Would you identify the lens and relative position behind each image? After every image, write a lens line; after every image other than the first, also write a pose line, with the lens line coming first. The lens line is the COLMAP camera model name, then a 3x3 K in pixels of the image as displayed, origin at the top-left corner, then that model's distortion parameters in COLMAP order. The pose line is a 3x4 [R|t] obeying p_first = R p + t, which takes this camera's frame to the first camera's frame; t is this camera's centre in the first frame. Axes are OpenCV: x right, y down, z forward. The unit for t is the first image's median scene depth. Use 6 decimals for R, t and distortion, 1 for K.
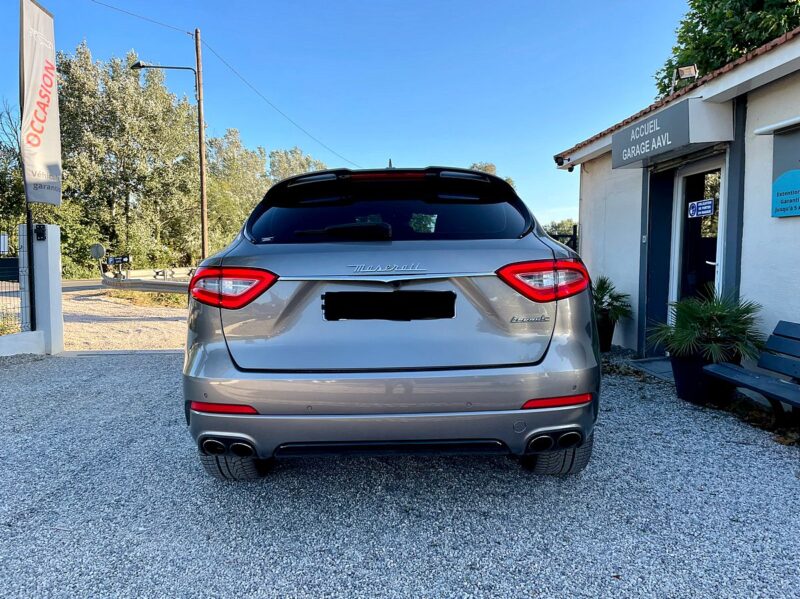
lens RADIAL K [[600.9, 0, 400.0], [0, 600.9, 299.5], [0, 0, 1]] dist [0.085563, -0.107675]
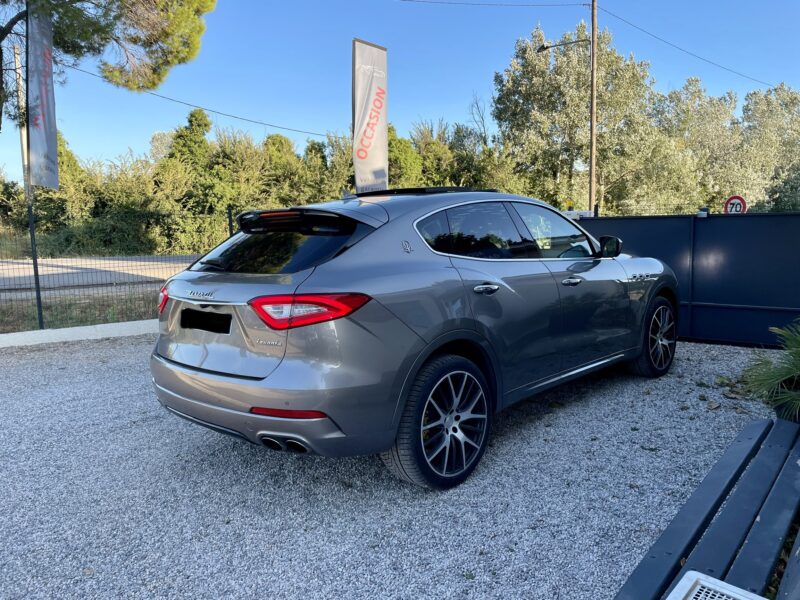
lens RADIAL K [[600.9, 0, 400.0], [0, 600.9, 300.0], [0, 0, 1]] dist [0.085563, -0.107675]
pose [[0.722169, 0.072429, -0.687914, 0.374987], [-0.025137, 0.996594, 0.078540, -0.046720], [0.691260, -0.039427, 0.721530, 0.090710]]
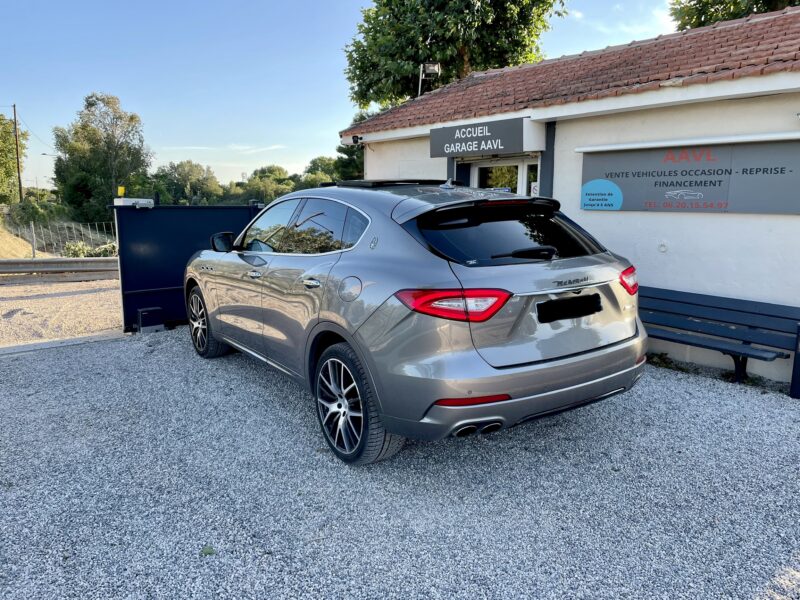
lens RADIAL K [[600.9, 0, 400.0], [0, 600.9, 300.0], [0, 0, 1]] dist [0.085563, -0.107675]
pose [[0.820166, -0.096116, 0.563994, -0.338893], [0.042894, 0.993343, 0.106909, -0.052203], [-0.570515, -0.063491, 0.818829, 0.020402]]
